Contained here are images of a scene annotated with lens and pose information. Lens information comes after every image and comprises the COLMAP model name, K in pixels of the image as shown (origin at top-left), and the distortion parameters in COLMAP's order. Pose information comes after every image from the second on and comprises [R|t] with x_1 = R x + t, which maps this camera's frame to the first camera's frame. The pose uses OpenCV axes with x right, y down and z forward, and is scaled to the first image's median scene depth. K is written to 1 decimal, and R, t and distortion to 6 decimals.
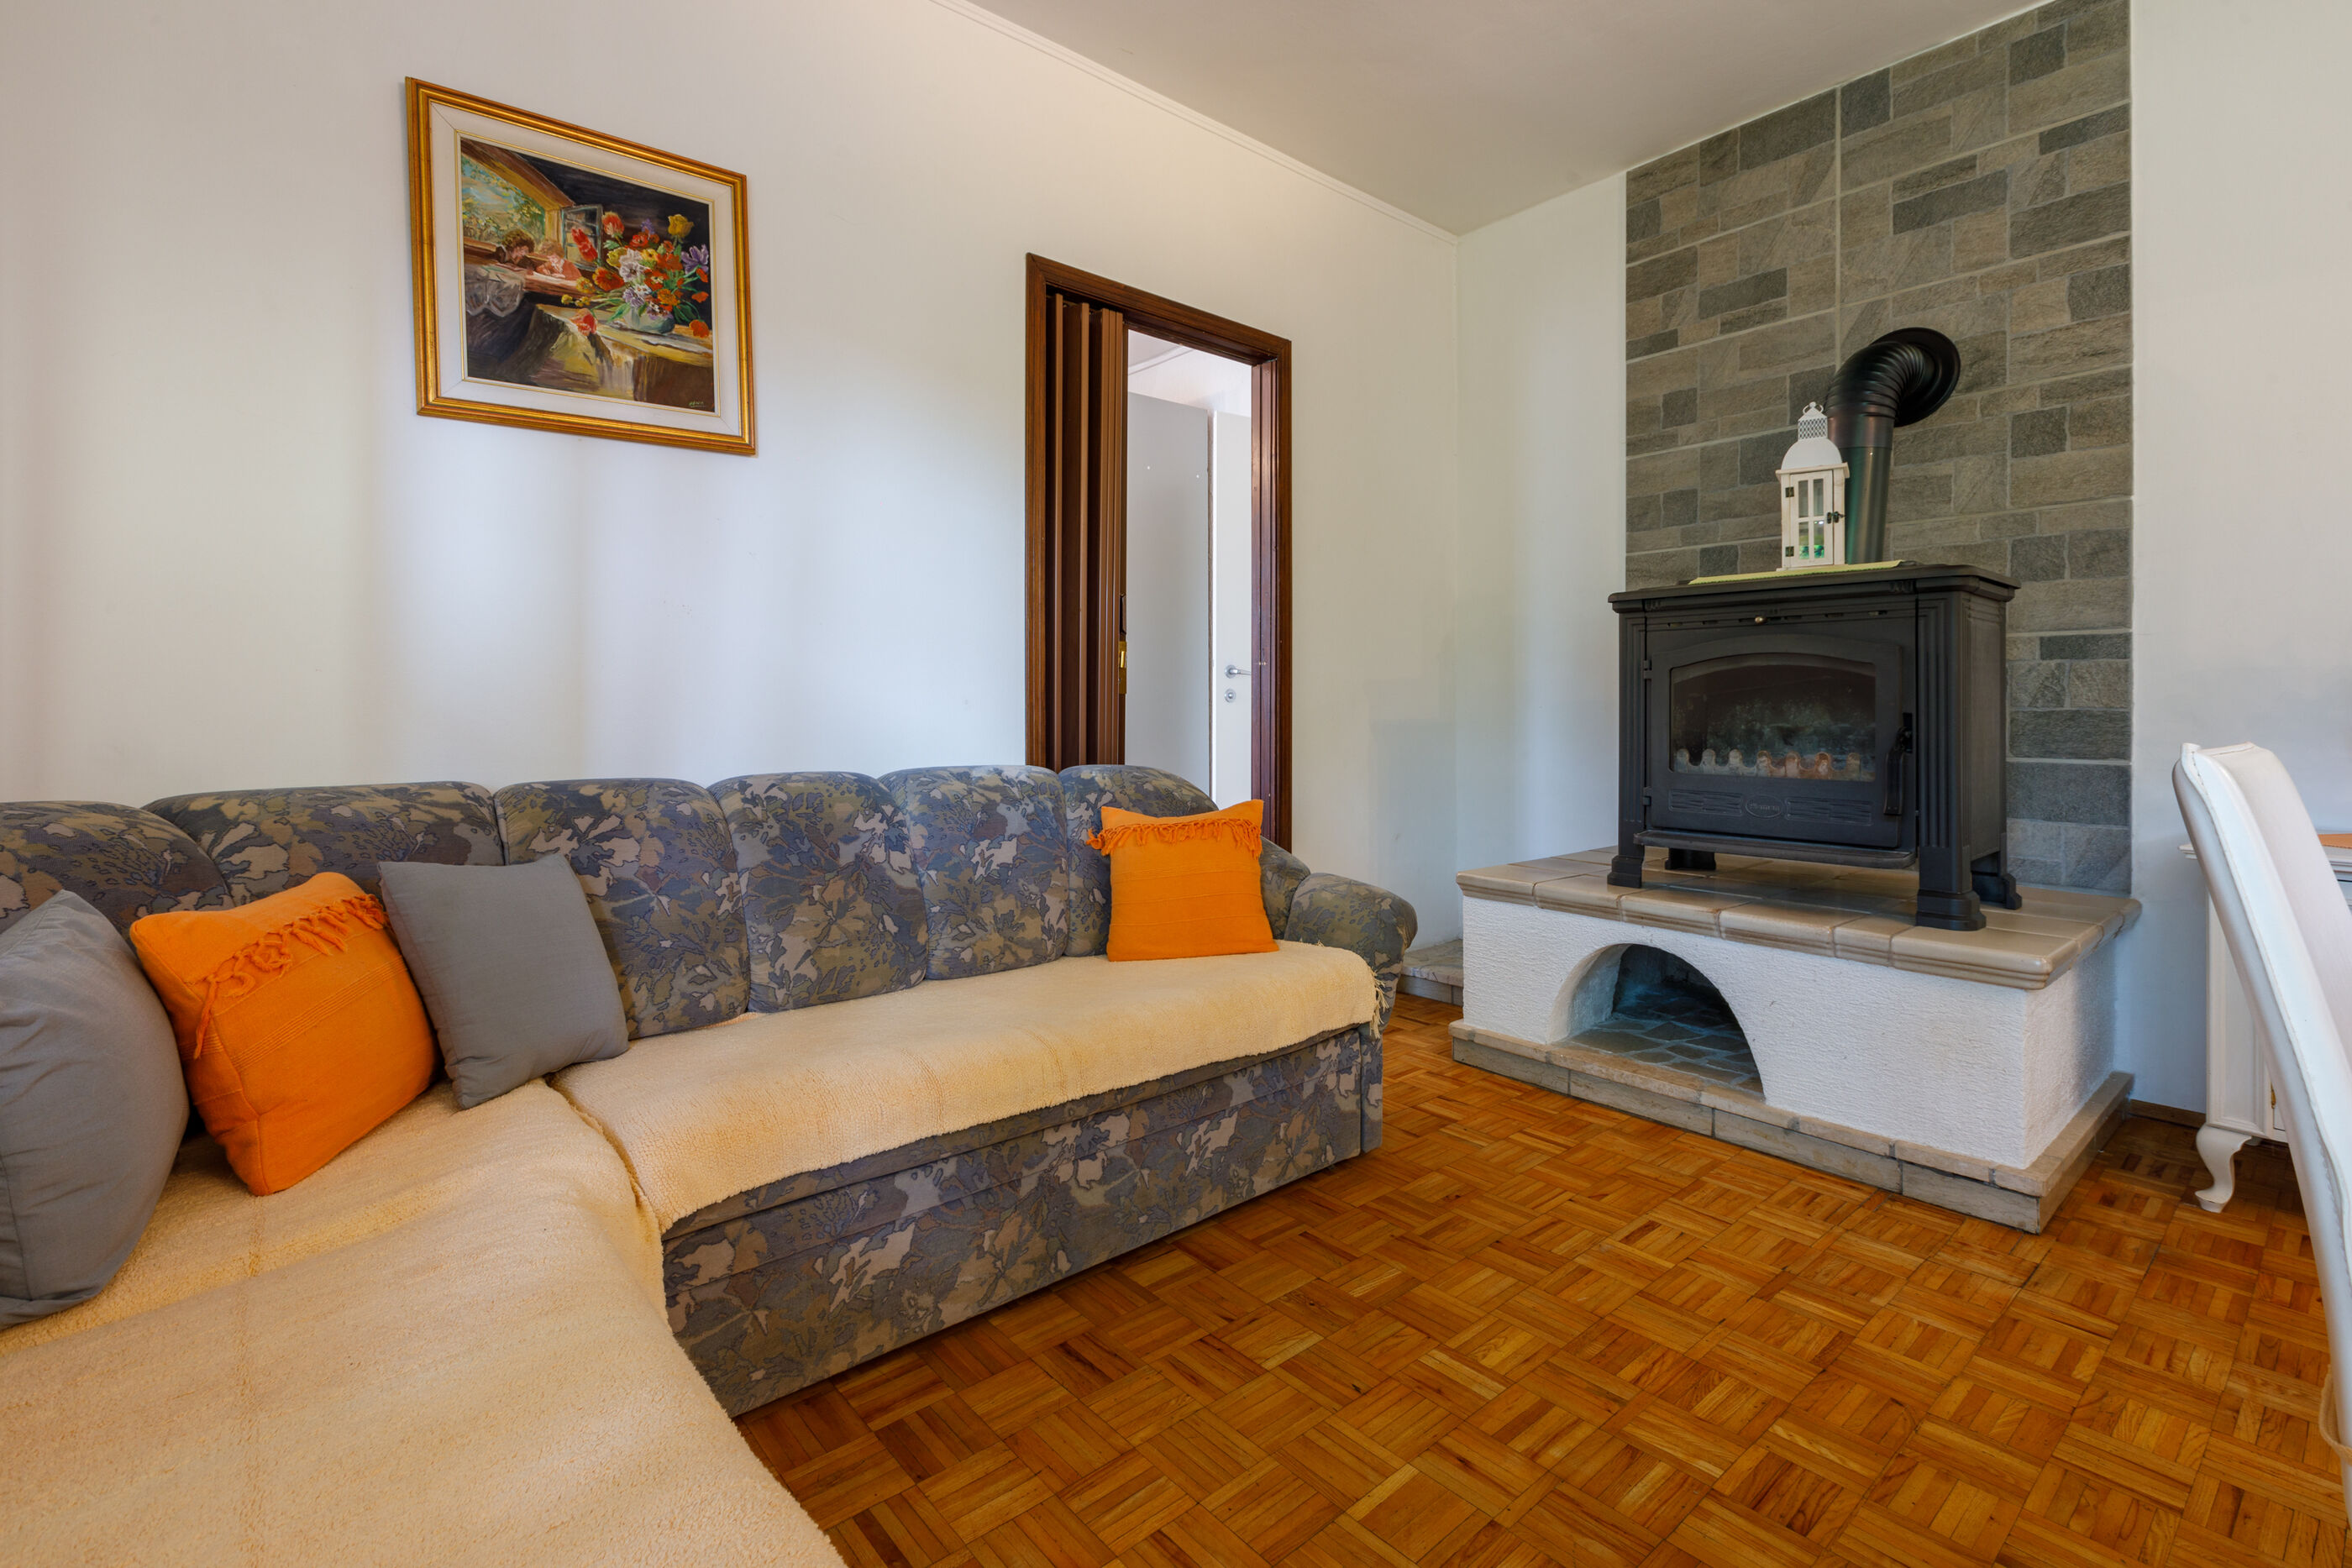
lens RADIAL K [[1079.0, 0, 1210.9], [0, 1079.0, 688.3], [0, 0, 1]] dist [0.001176, 0.001258]
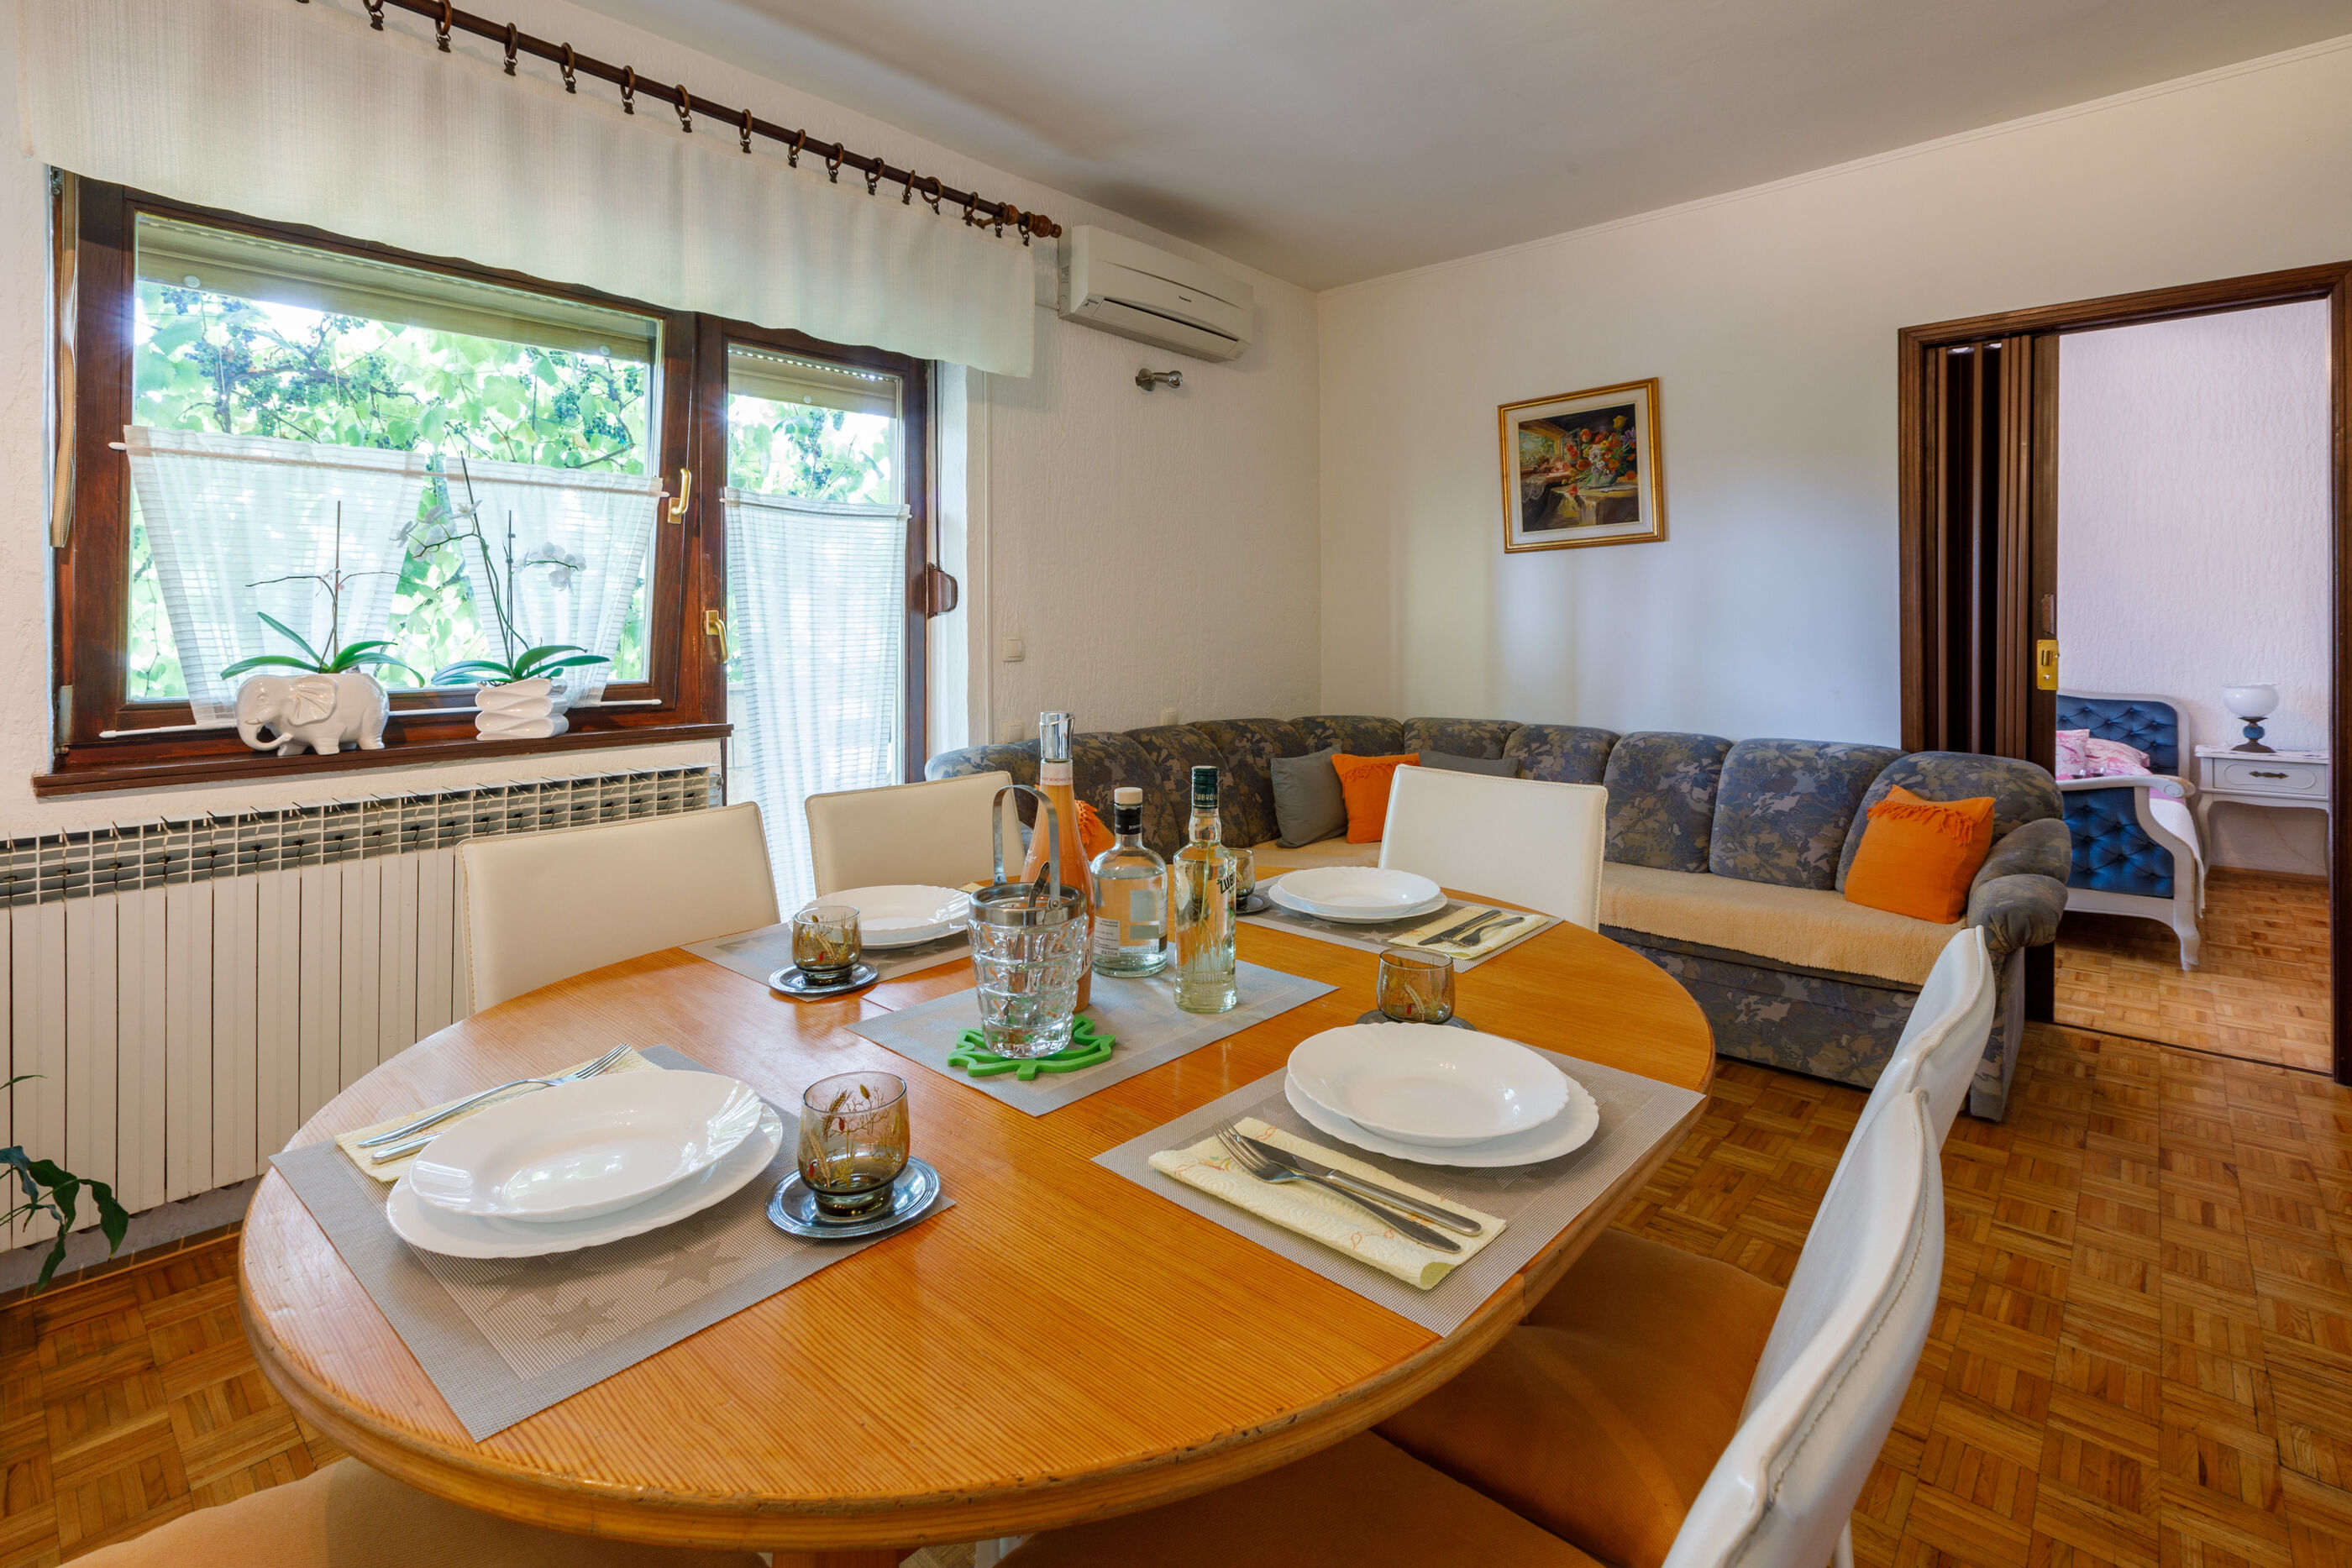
lens RADIAL K [[1079.0, 0, 1216.9], [0, 1079.0, 615.6], [0, 0, 1]] dist [0.001176, 0.001258]
pose [[0.175864, -0.010200, -0.984362, 0.990226], [0.016517, 0.999836, -0.007410, -0.088881], [0.984276, -0.014956, 0.176004, 0.017025]]
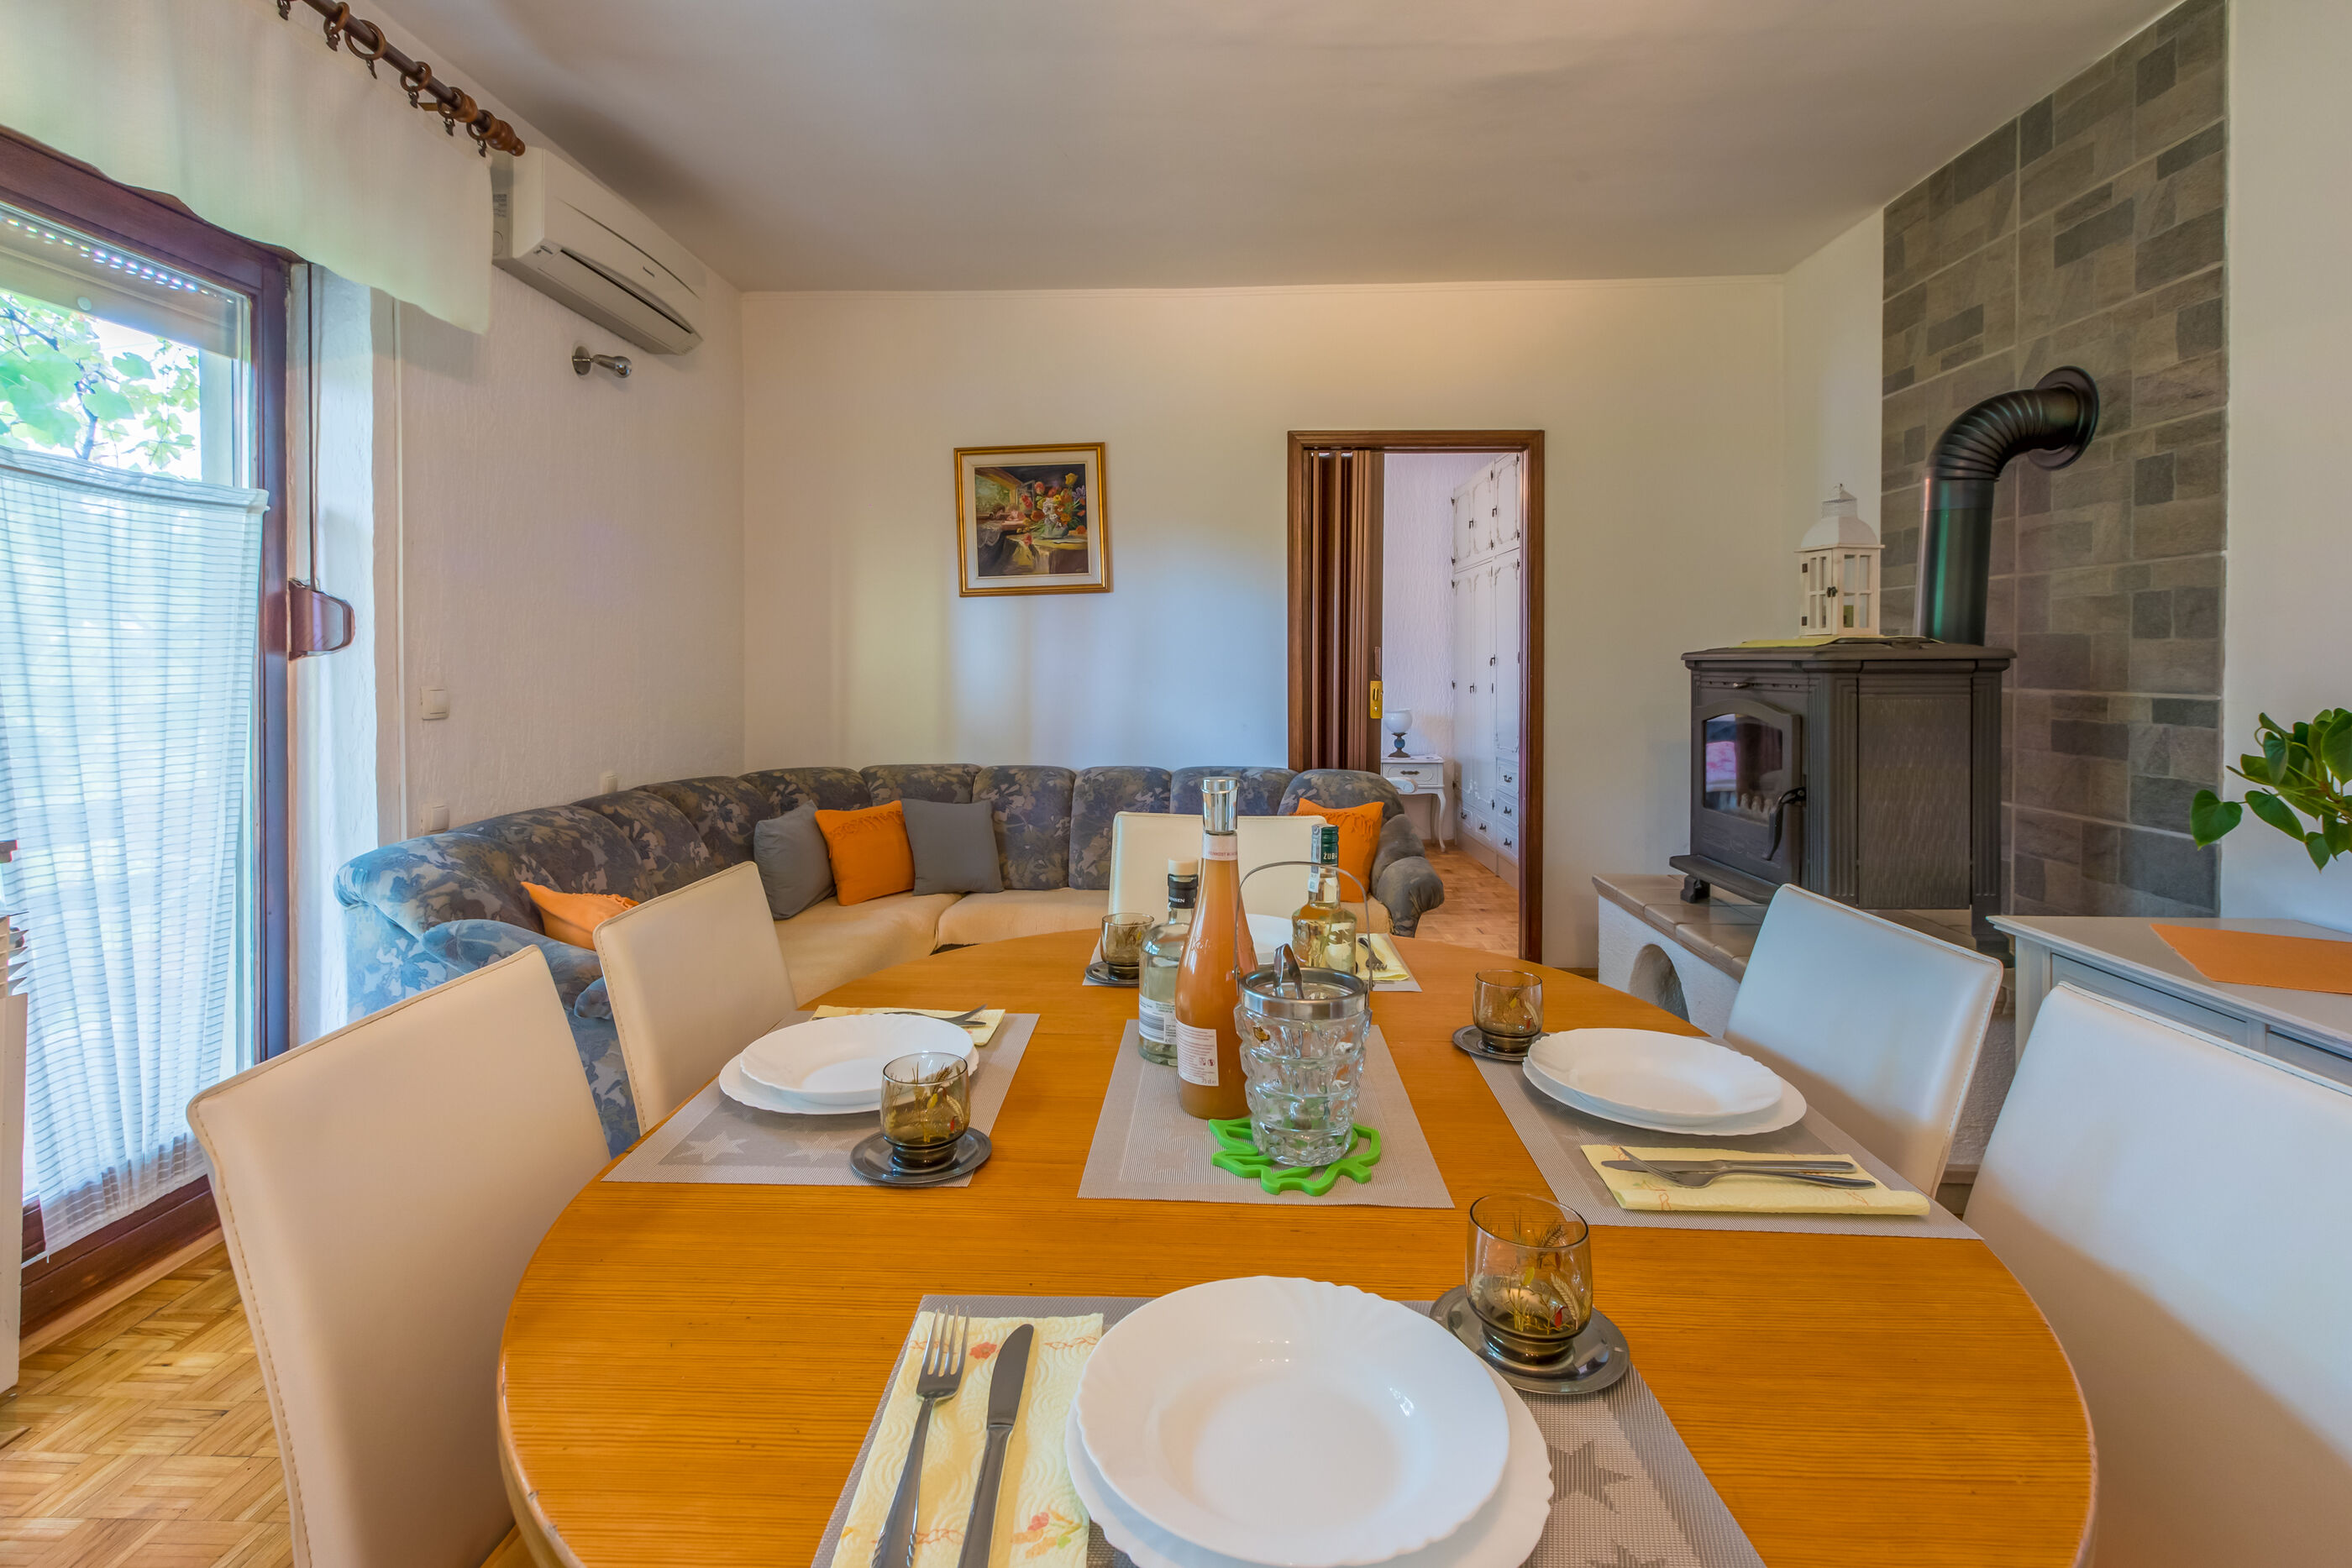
lens RADIAL K [[1079.0, 0, 1183.1], [0, 1079.0, 664.1], [0, 0, 1]] dist [0.001176, 0.001258]
pose [[0.752901, -0.000392, -0.658133, 0.791055], [0.009025, 0.999912, 0.009729, -0.098811], [0.658072, -0.013265, 0.752838, -0.274106]]
